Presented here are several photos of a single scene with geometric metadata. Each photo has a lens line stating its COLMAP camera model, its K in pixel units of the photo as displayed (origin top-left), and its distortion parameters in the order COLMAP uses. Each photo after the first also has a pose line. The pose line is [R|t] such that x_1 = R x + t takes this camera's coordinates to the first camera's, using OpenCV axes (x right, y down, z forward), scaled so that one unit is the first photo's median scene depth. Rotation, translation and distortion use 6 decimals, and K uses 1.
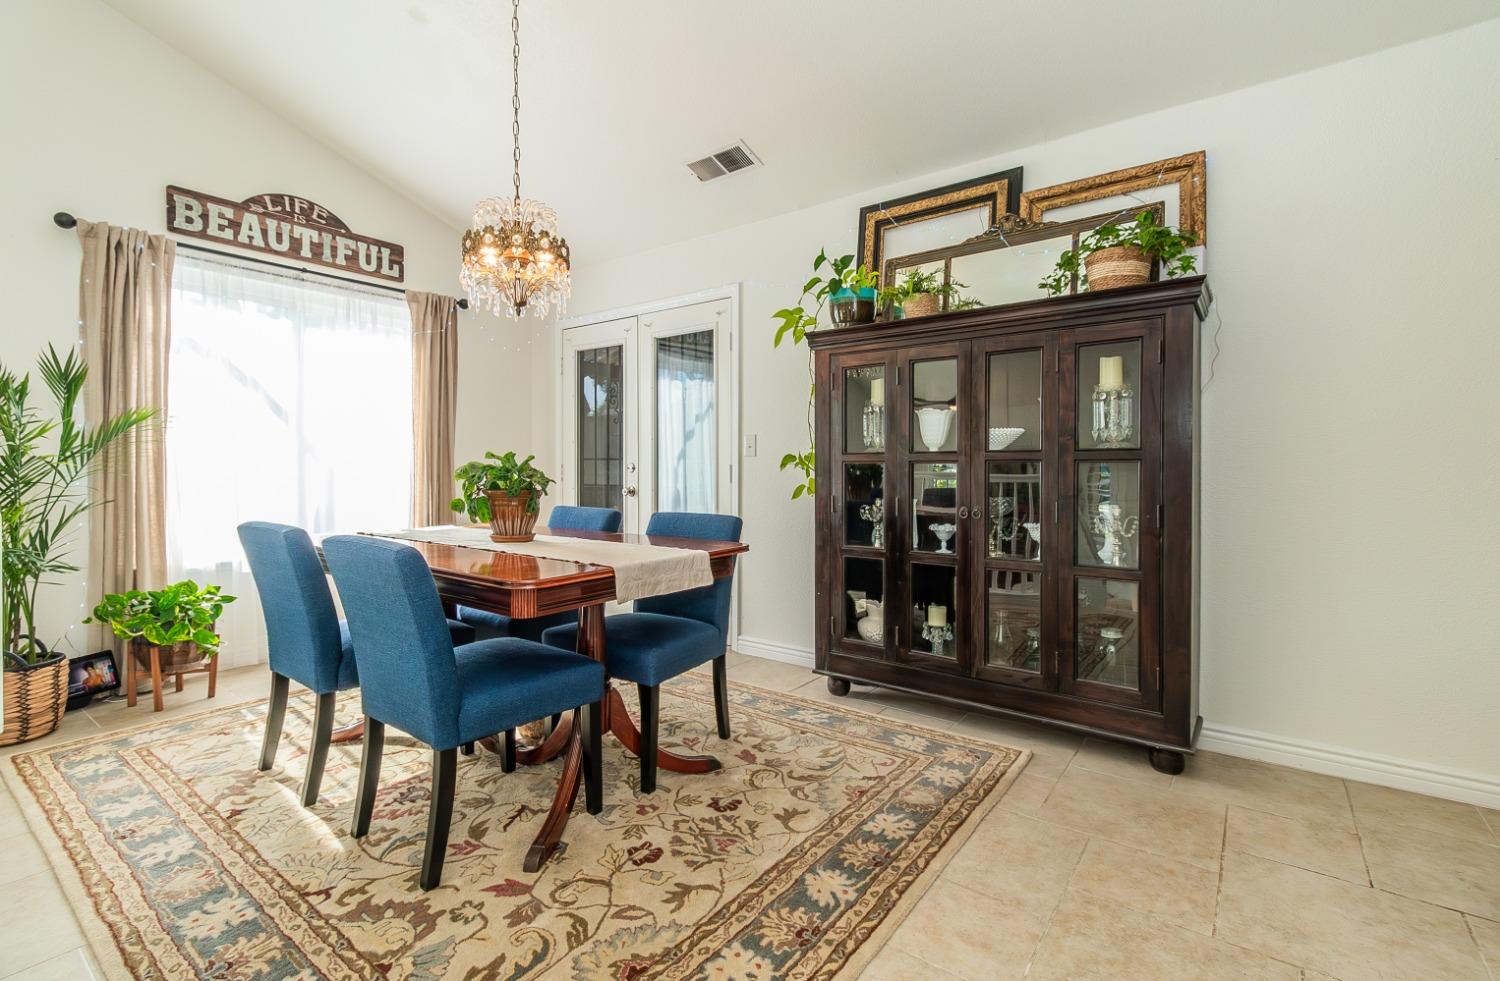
lens RADIAL K [[672.4, 0, 750.2], [0, 672.4, 476.4], [0, 0, 1]] dist [0.005012, 0.000275]
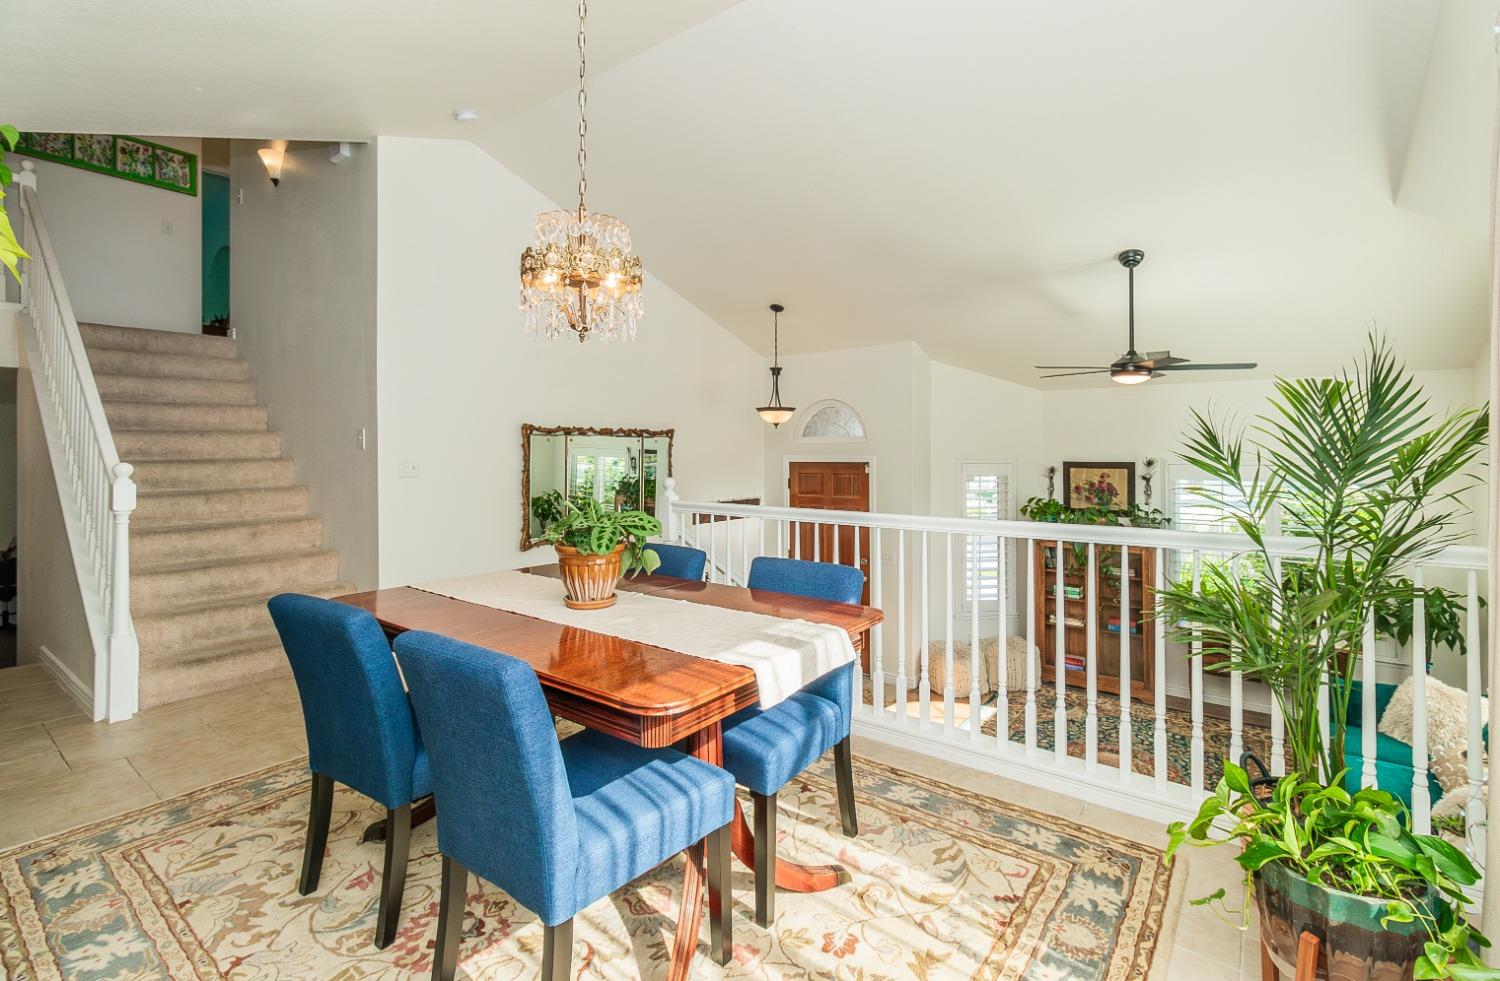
lens RADIAL K [[669.1, 0, 750.9], [0, 669.1, 454.0], [0, 0, 1]] dist [0.000047, -0.000079]
pose [[-0.999941, 0.000112, 0.010888, -0.379151], [0.000308, 0.999836, 0.018086, -0.071655], [-0.010885, 0.018089, -0.999777, 1.231660]]
